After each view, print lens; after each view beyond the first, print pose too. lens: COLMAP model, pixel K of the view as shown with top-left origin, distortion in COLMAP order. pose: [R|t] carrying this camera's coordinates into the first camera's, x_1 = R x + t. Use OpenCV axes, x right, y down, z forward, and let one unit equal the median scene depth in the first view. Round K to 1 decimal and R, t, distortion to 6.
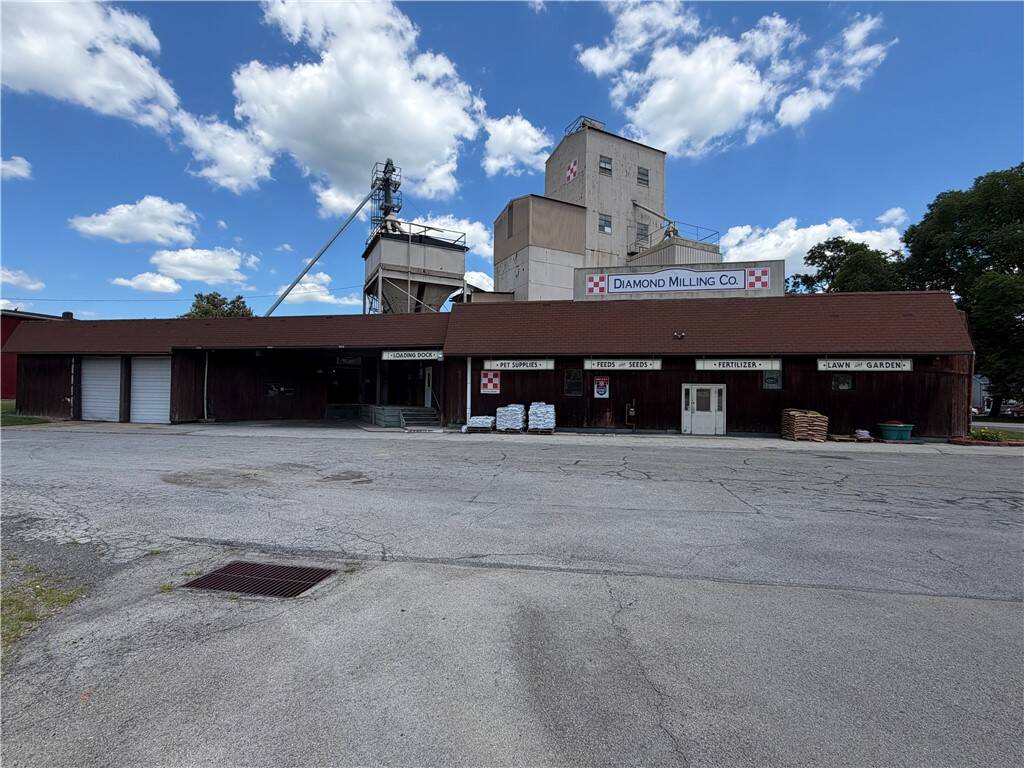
lens RADIAL K [[459.4, 0, 512.7], [0, 459.4, 388.6], [0, 0, 1]] dist [0.001154, -0.001474]
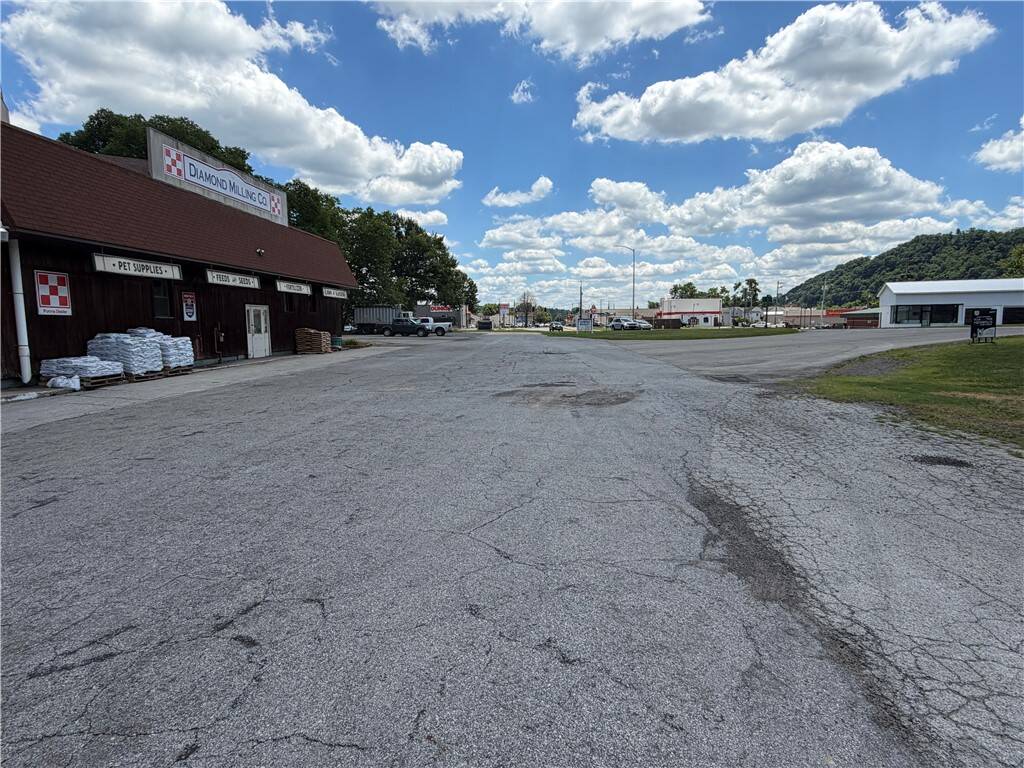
lens RADIAL K [[559.1, 0, 509.3], [0, 559.1, 385.2], [0, 0, 1]] dist [-0.000953, 0.001462]
pose [[-0.119558, -0.121974, 0.985306, -0.596705], [-0.002208, 0.992455, 0.122591, 0.008327], [-0.992825, 0.012481, -0.118925, 0.444845]]
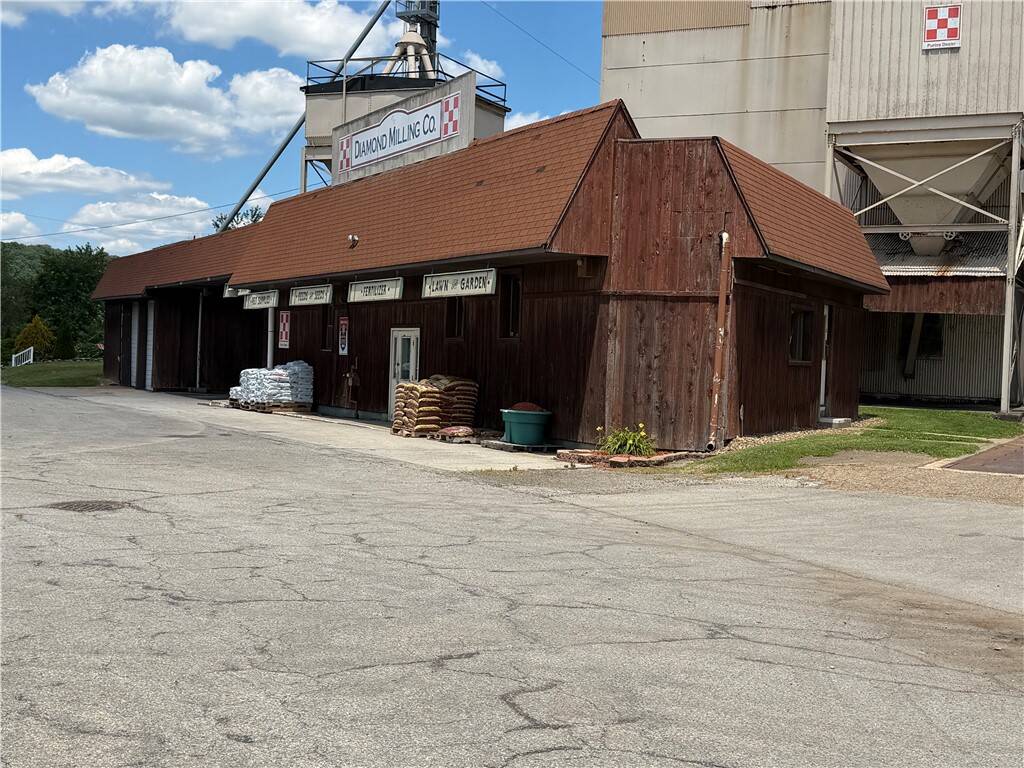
lens RADIAL K [[1358.2, 0, 503.4], [0, 1358.2, 388.7], [0, 0, 1]] dist [0.068772, 0.000000]
pose [[0.608046, 0.025922, -0.793479, 1.240372], [-0.018839, 0.999656, 0.018221, 0.020574], [0.793678, 0.003869, 0.608325, 0.104616]]
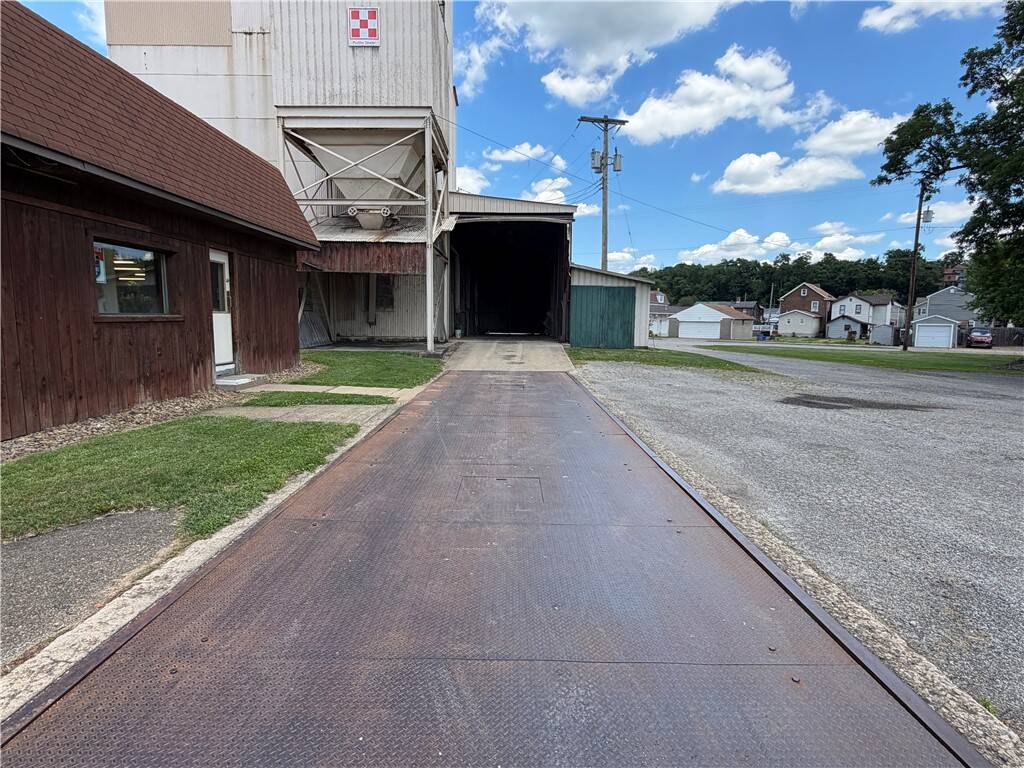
lens RADIAL K [[559.1, 0, 506.3], [0, 559.1, 385.8], [0, 0, 1]] dist [-0.000953, 0.001462]
pose [[0.885637, 0.050326, -0.461644, 0.914574], [0.008033, 0.992301, 0.123587, 0.016653], [0.464310, -0.113162, 0.878414, 0.681177]]
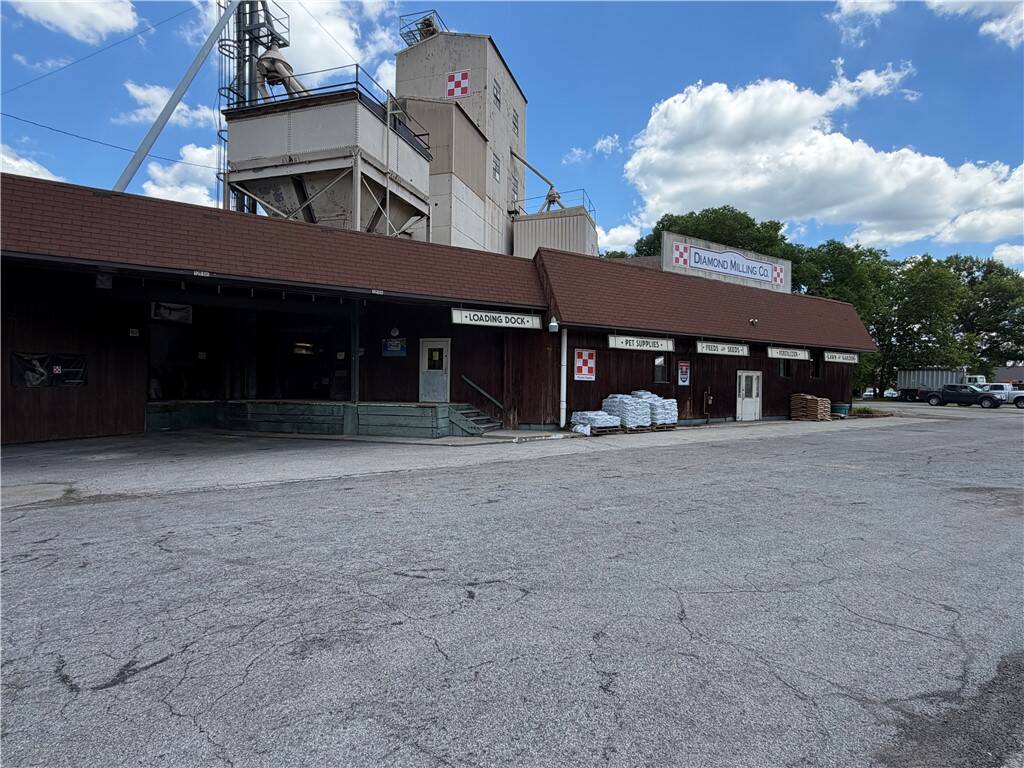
lens RADIAL K [[559.1, 0, 509.9], [0, 559.1, 388.8], [0, 0, 1]] dist [-0.000953, 0.001462]
pose [[0.705480, -0.011148, 0.708642, -0.604498], [-0.009332, 0.999643, 0.025016, 0.002272], [-0.708668, -0.024261, 0.705125, 0.363165]]
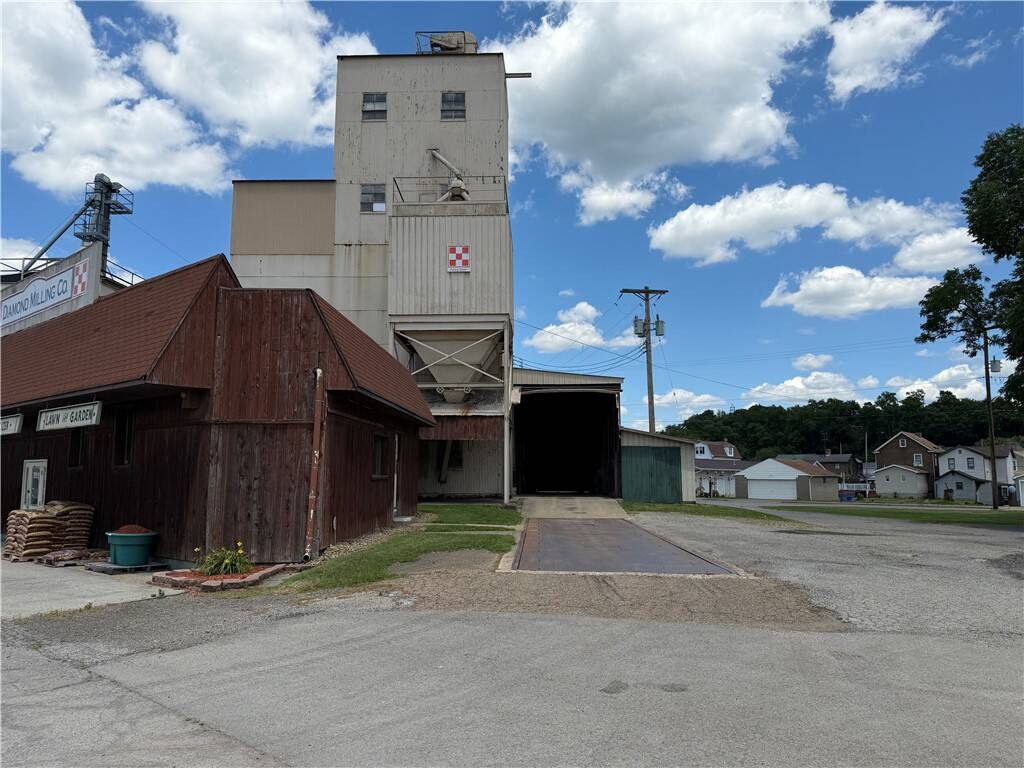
lens RADIAL K [[734.5, 0, 510.0], [0, 734.5, 396.1], [0, 0, 1]] dist [0.073372, -0.076063]
pose [[0.872745, -0.066932, -0.483566, 1.042229], [0.017346, 0.994183, -0.106303, 0.015760], [0.487868, 0.084387, 0.868829, 0.318588]]
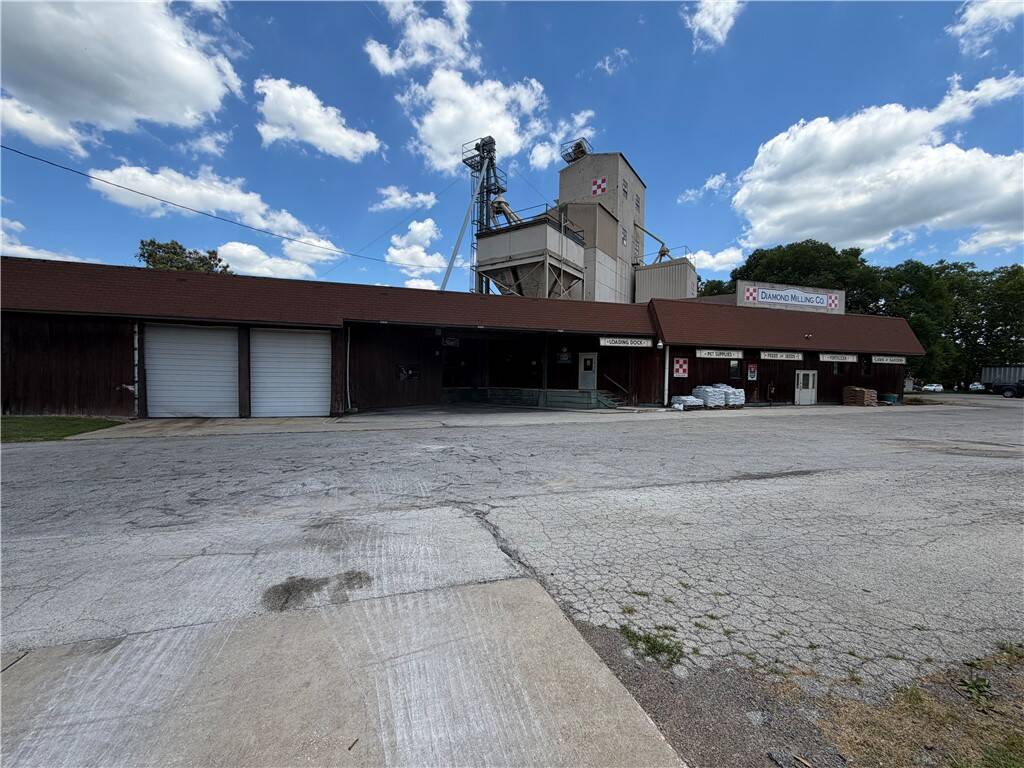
lens RADIAL K [[407.6, 0, 508.9], [0, 407.6, 386.6], [0, 0, 1]] dist [0.000289, -0.000137]
pose [[0.879345, -0.014574, 0.475962, -0.750582], [-0.005928, 0.999119, 0.041545, -0.004759], [-0.476148, -0.039354, 0.878484, 0.222518]]
